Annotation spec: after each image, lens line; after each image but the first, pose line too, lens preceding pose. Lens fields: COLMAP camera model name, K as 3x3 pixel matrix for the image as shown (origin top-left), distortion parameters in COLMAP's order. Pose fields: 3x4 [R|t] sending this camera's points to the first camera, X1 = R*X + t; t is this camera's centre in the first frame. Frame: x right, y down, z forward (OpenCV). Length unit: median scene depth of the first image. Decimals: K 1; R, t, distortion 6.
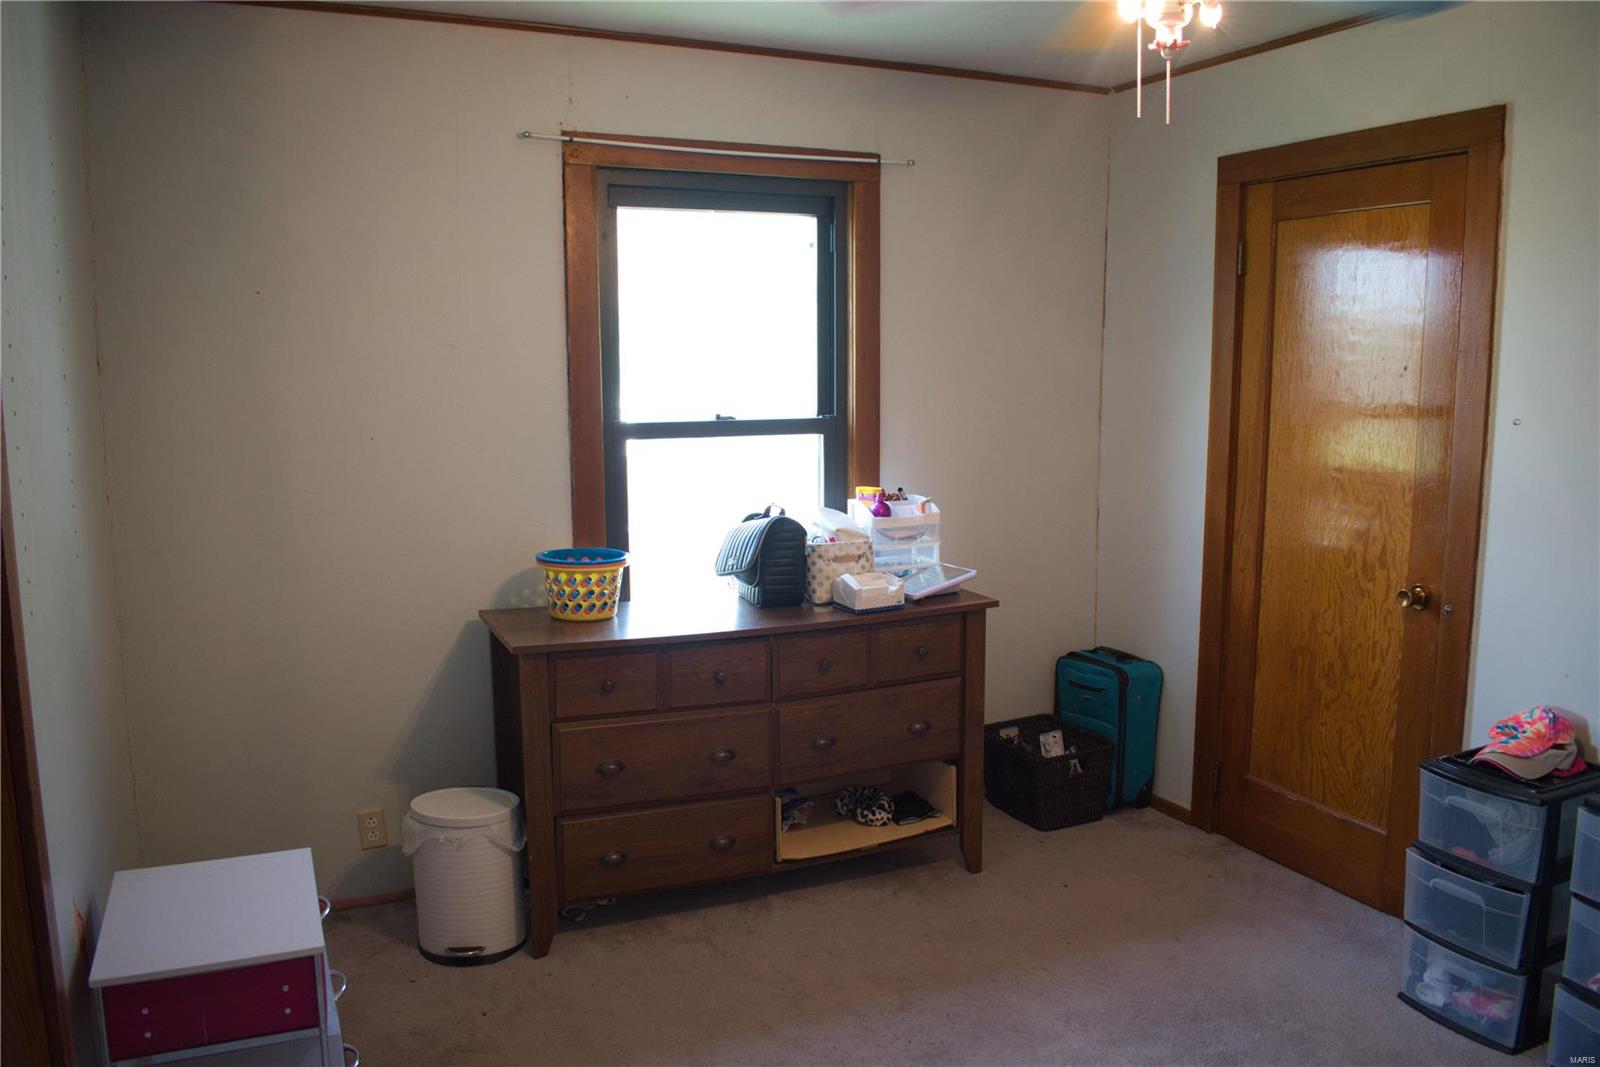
lens RADIAL K [[1252.9, 0, 794.2], [0, 1252.9, 539.3], [0, 0, 1]] dist [-0.101117, 0.020932]
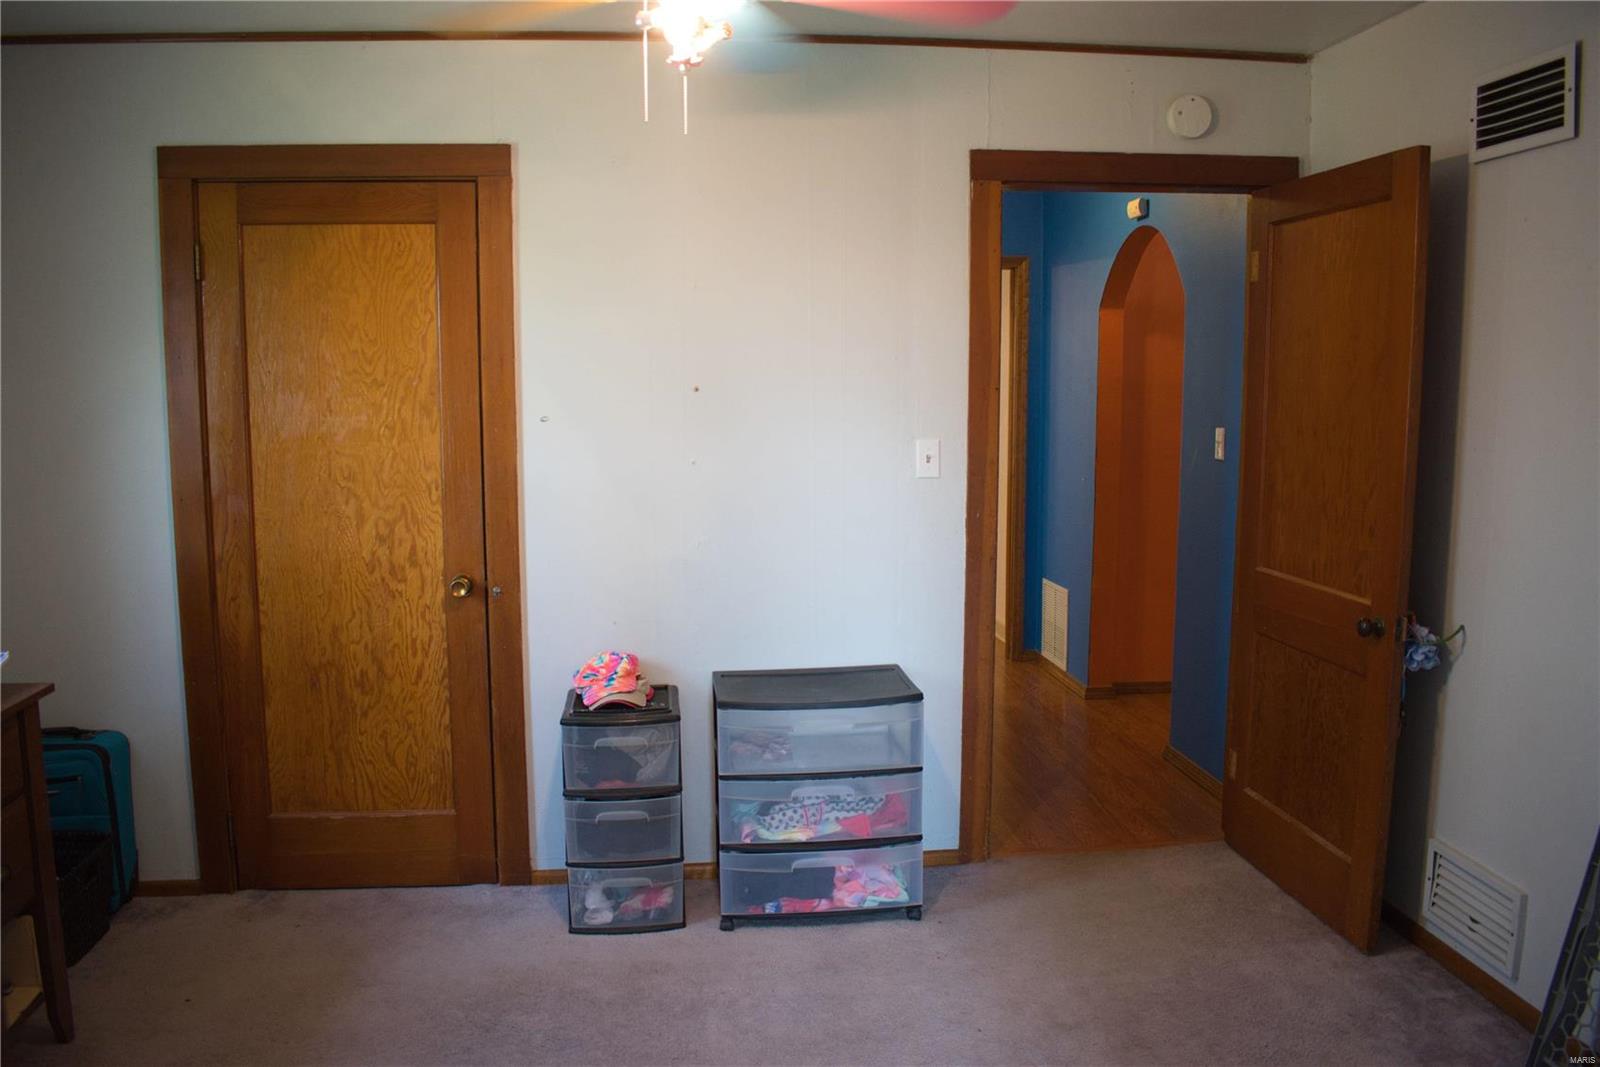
lens RADIAL K [[1252.9, 0, 806.2], [0, 1252.9, 537.5], [0, 0, 1]] dist [-0.101117, 0.020932]
pose [[0.311422, -0.112983, 0.943531, -0.405824], [0.139073, 0.987635, 0.072361, -0.030816], [-0.940040, 0.108685, 0.323284, 0.331769]]
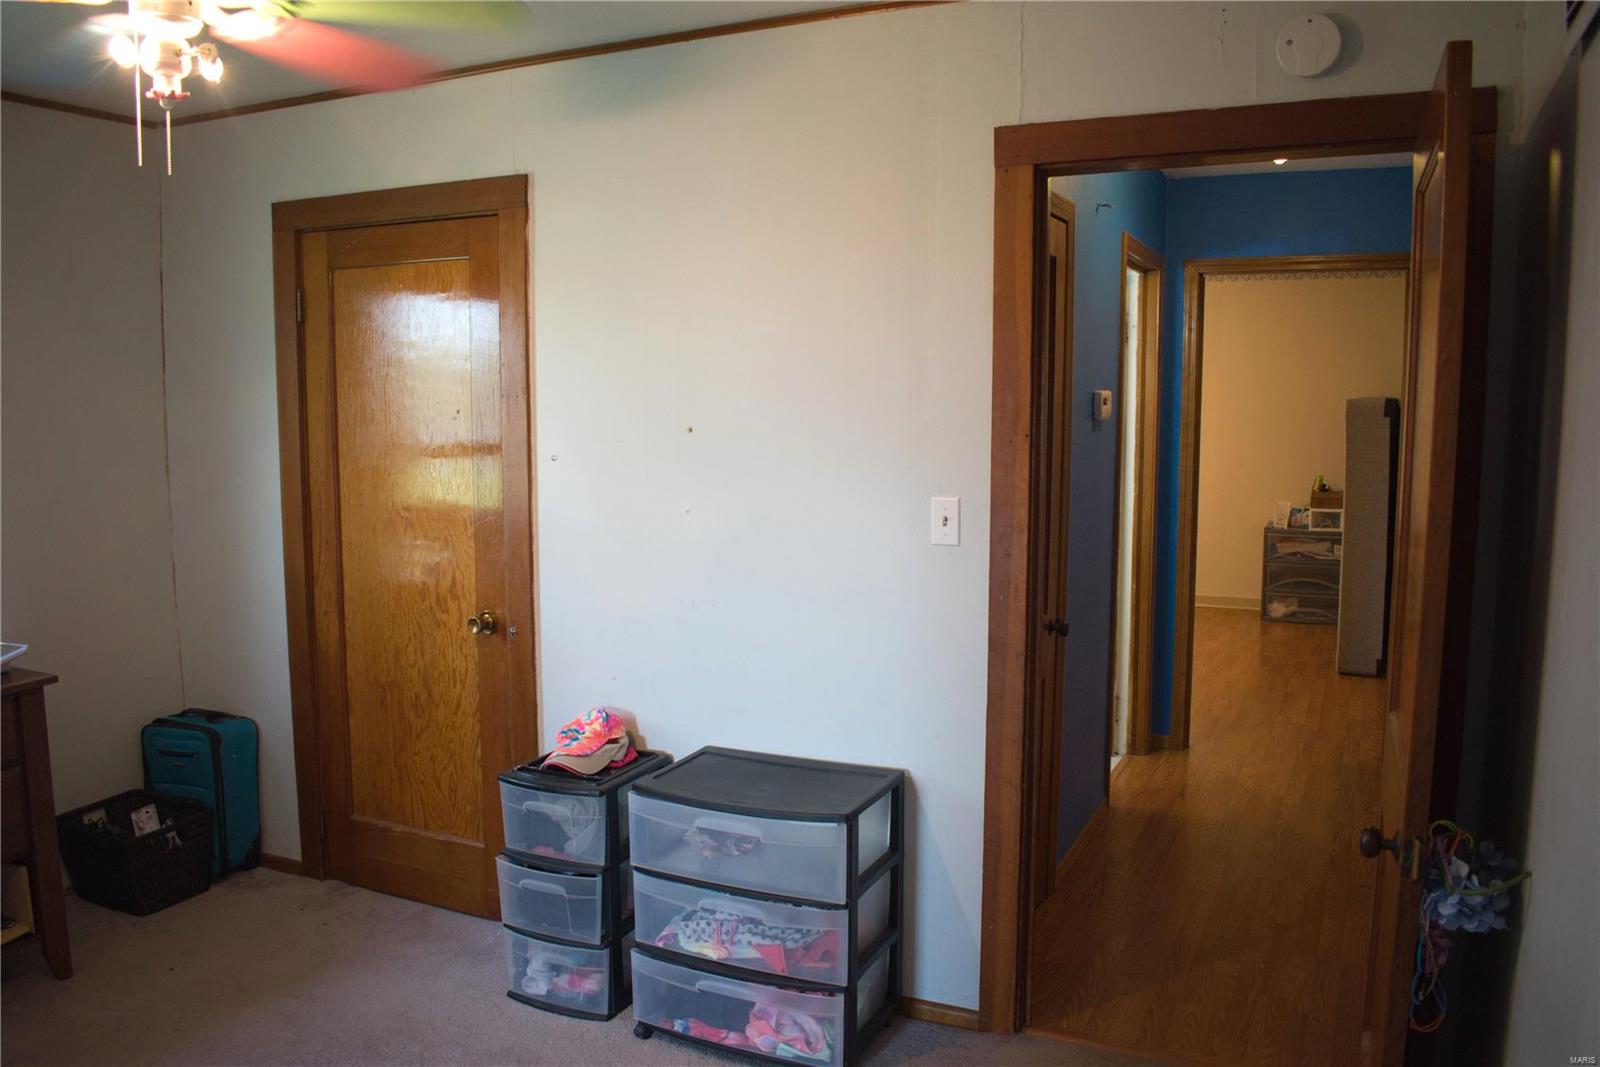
lens RADIAL K [[1252.9, 0, 813.2], [0, 1252.9, 536.0], [0, 0, 1]] dist [-0.101117, 0.020932]
pose [[0.767029, -0.068372, 0.637959, 0.034921], [0.089194, 0.996014, -0.000494, -0.002470], [-0.635383, 0.057281, 0.770070, -0.030691]]
